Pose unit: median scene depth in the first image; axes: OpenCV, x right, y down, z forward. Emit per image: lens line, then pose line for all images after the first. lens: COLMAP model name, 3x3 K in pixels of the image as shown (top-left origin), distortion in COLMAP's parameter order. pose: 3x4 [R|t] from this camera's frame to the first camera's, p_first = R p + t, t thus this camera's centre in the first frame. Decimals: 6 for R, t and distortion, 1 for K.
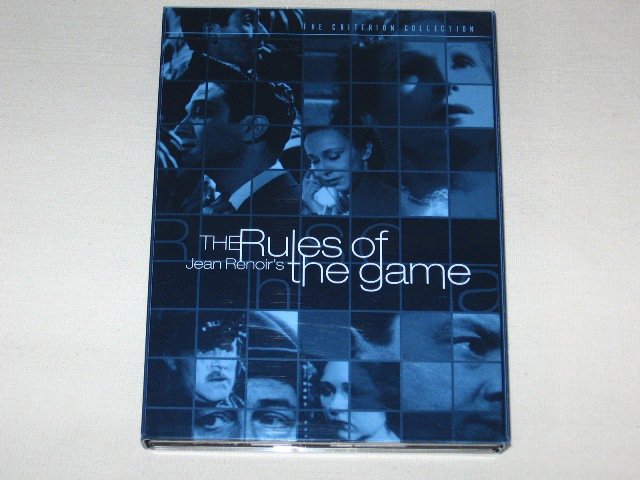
lens RADIAL K [[1534.7, 0, 316.6], [0, 1534.7, 239.2], [0, 0, 1]] dist [0.275157, 0.000000]
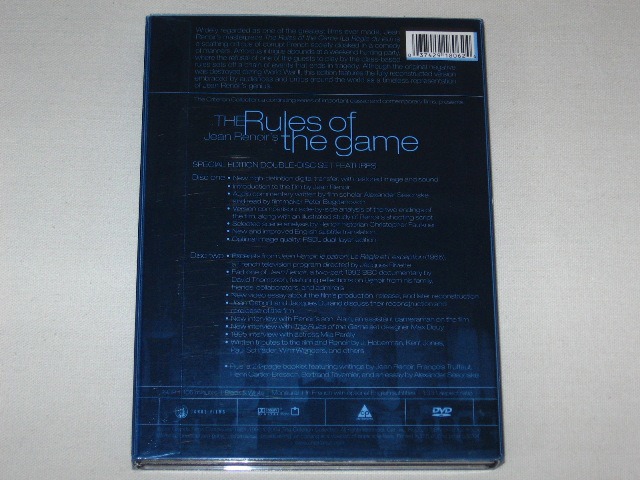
lens RADIAL K [[1534.7, 0, 321.0], [0, 1534.7, 239.6], [0, 0, 1]] dist [0.275157, 0.000000]
pose [[0.999855, -0.008047, 0.015001, -0.004677], [0.007997, 0.999962, 0.003364, 0.097864], [-0.015028, -0.003243, 0.999882, -0.319891]]
